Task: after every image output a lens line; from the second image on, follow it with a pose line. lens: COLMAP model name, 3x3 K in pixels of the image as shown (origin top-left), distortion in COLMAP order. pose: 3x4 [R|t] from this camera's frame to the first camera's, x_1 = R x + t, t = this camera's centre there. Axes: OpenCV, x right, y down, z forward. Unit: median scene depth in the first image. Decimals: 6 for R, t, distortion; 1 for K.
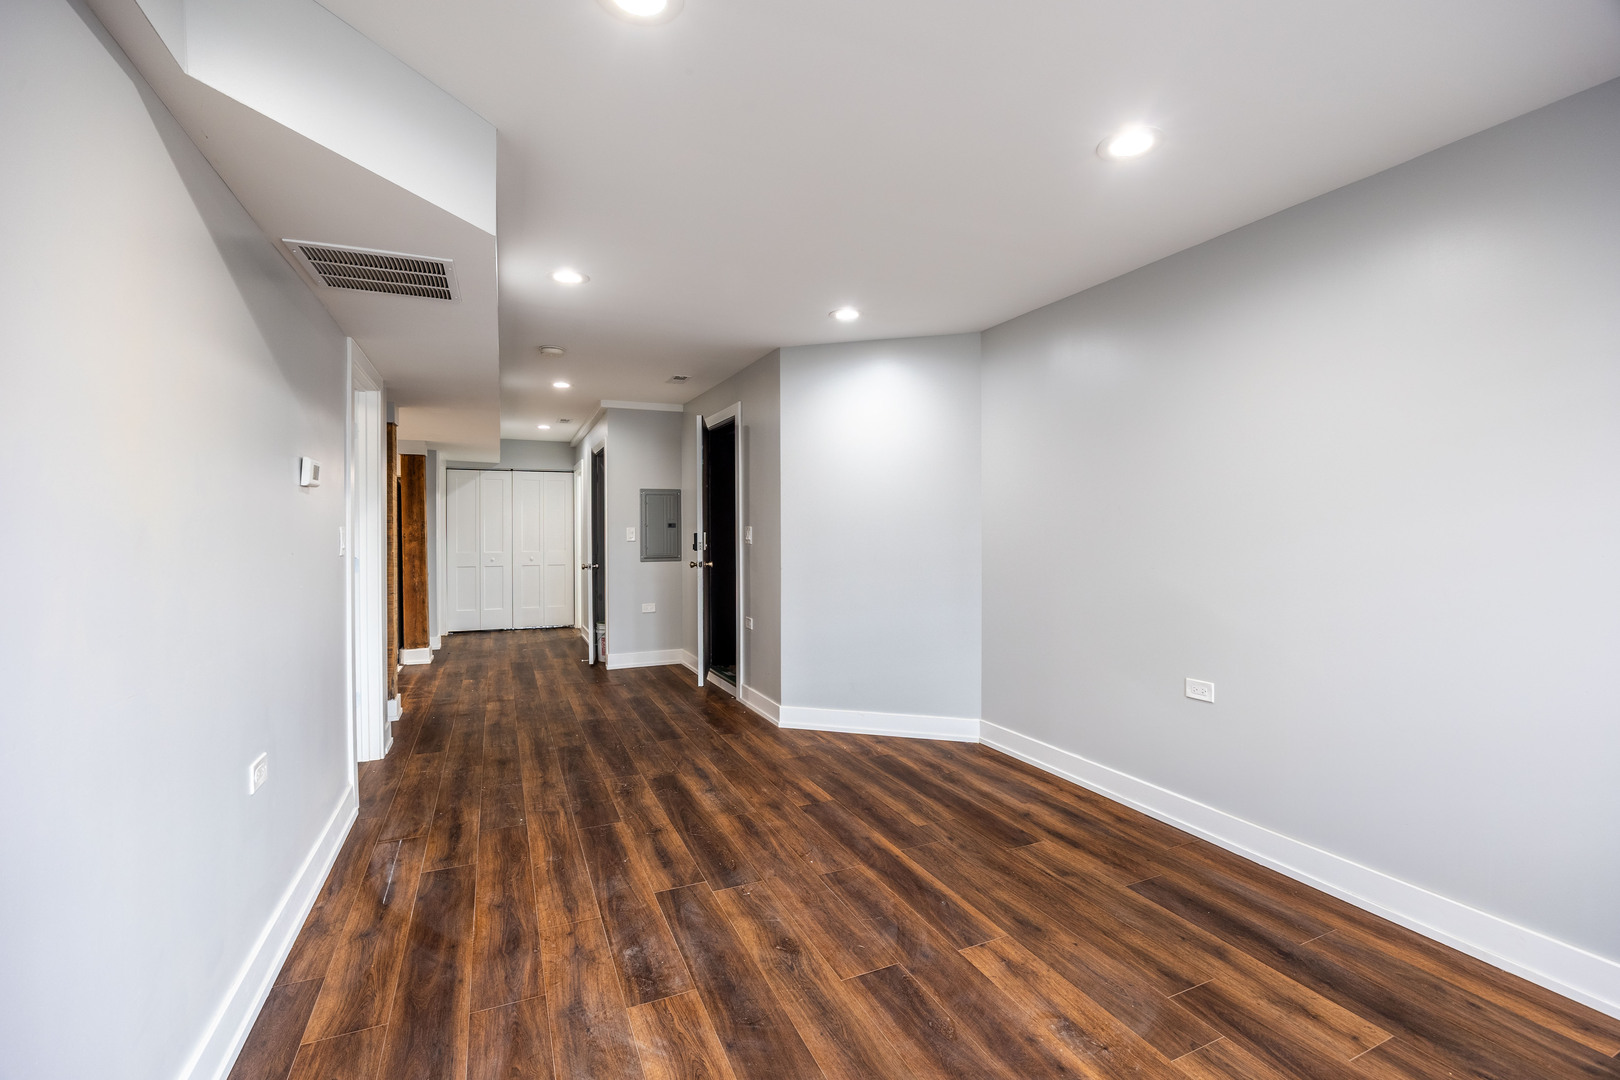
lens RADIAL K [[716.1, 0, 819.3], [0, 716.1, 531.7], [0, 0, 1]] dist [-0.018490, 0.000513]
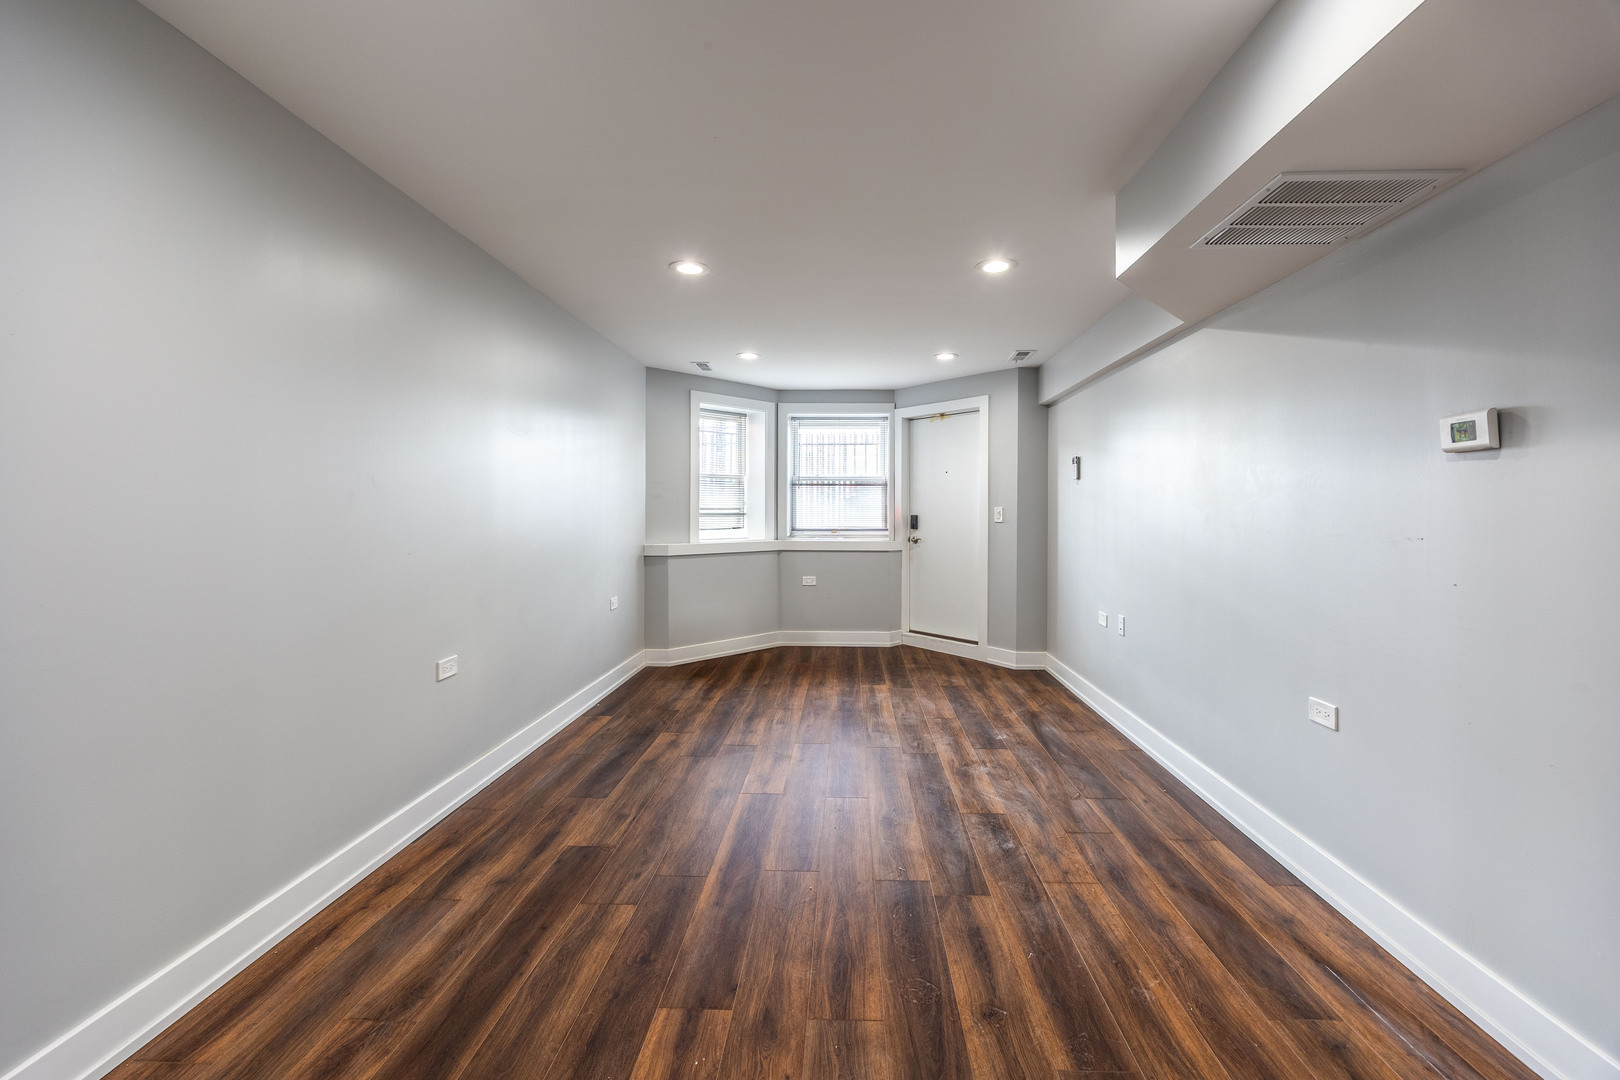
lens RADIAL K [[641.3, 0, 841.9], [0, 641.3, 508.9], [0, 0, 1]] dist [-0.000438, -0.000209]
pose [[-0.904460, 0.001197, 0.426556, -0.362189], [-0.000017, 0.999996, -0.002842, 0.002087], [-0.426558, -0.002578, -0.904457, 1.612330]]
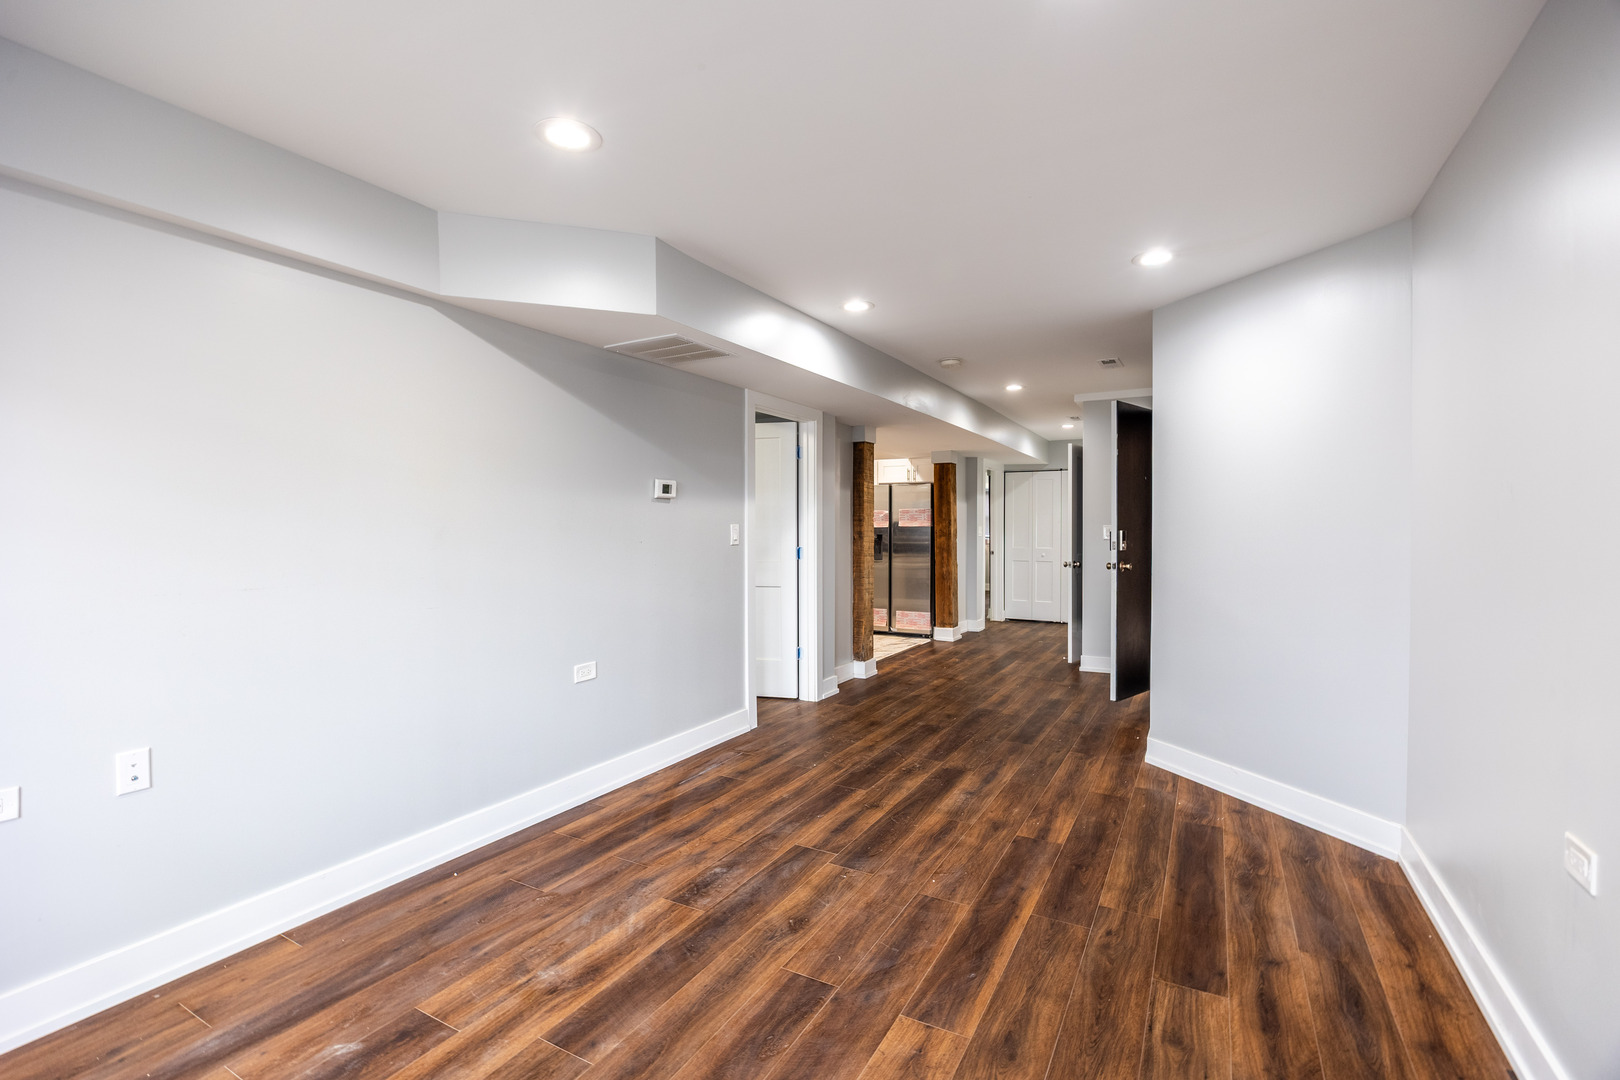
lens RADIAL K [[716.1, 0, 819.3], [0, 716.1, 531.7], [0, 0, 1]] dist [-0.018490, 0.000513]
pose [[0.592515, 0.006961, -0.805529, 0.621315], [-0.003550, 0.999976, 0.006031, -0.002383], [0.805551, -0.000714, 0.592525, 0.306867]]
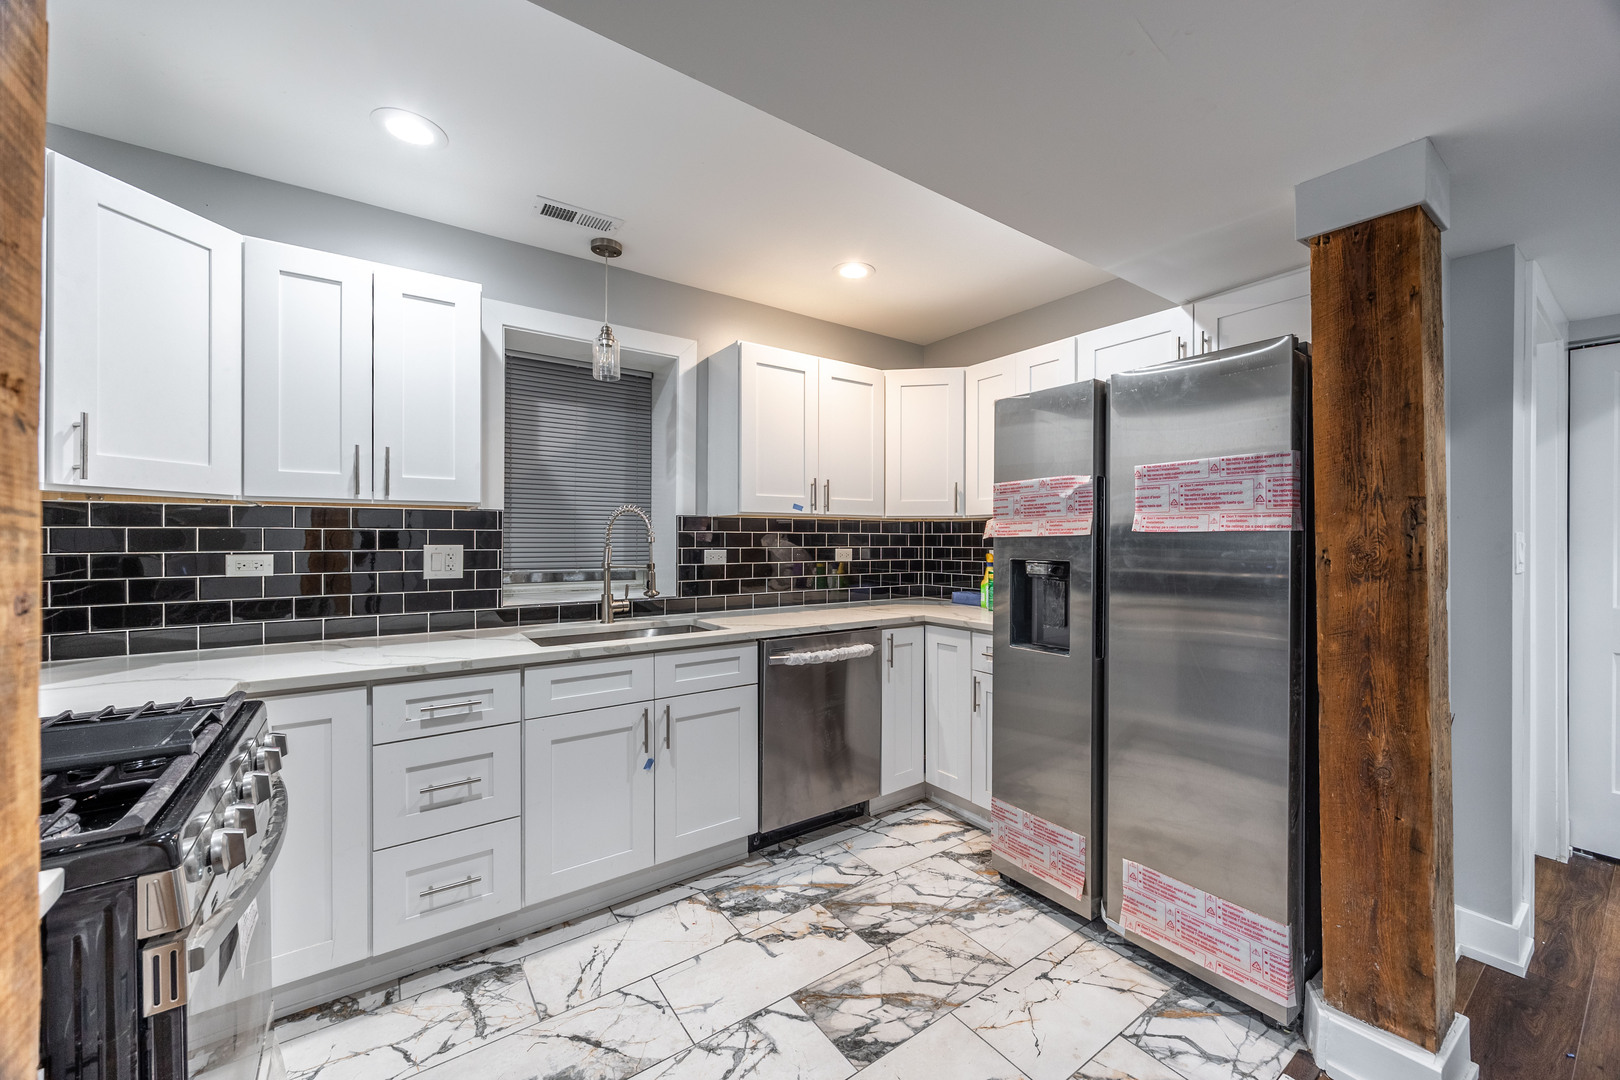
lens RADIAL K [[630.6, 0, 803.7], [0, 630.6, 537.8], [0, 0, 1]] dist [-0.001068, 0.000040]
pose [[0.200804, 0.003671, -0.979625, -0.933180], [-0.004458, 0.999986, 0.002833, -0.001991], [0.979621, 0.003798, 0.200818, 1.799492]]
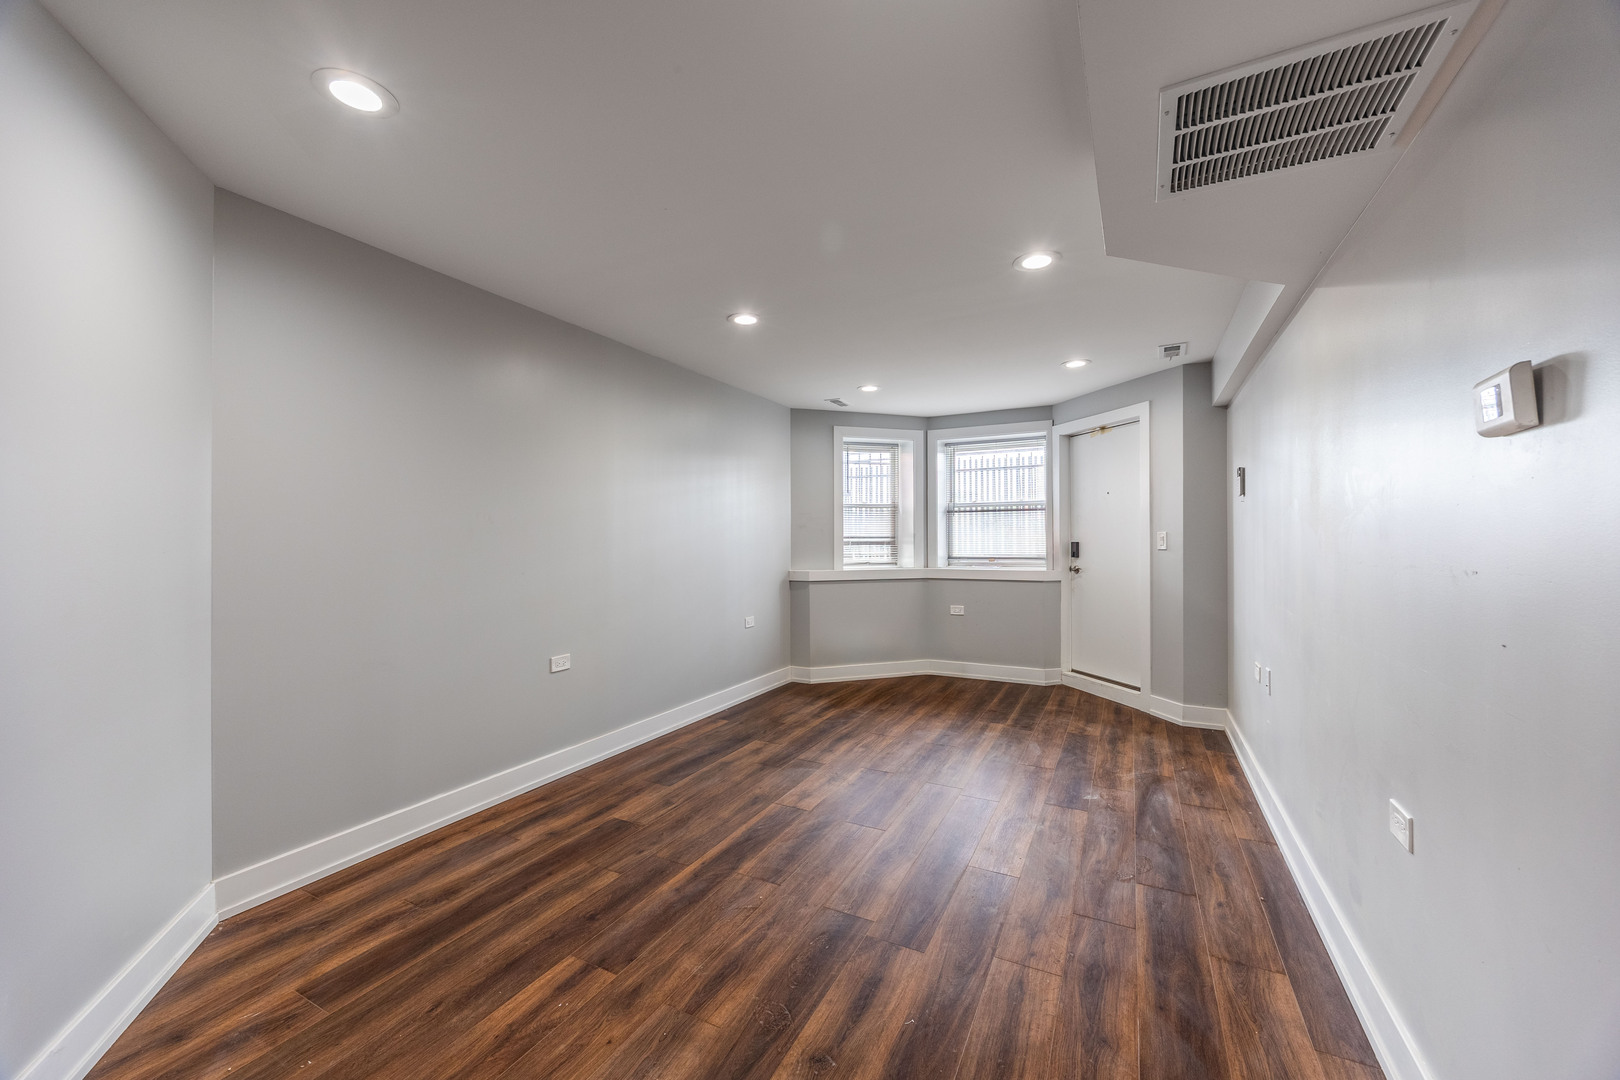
lens RADIAL K [[630.6, 0, 803.7], [0, 630.6, 537.8], [0, 0, 1]] dist [-0.001068, 0.000040]
pose [[-0.618972, 0.008453, 0.785368, -0.653205], [0.009114, 0.999952, -0.003580, 0.003288], [-0.785360, 0.004942, -0.619019, 1.386397]]
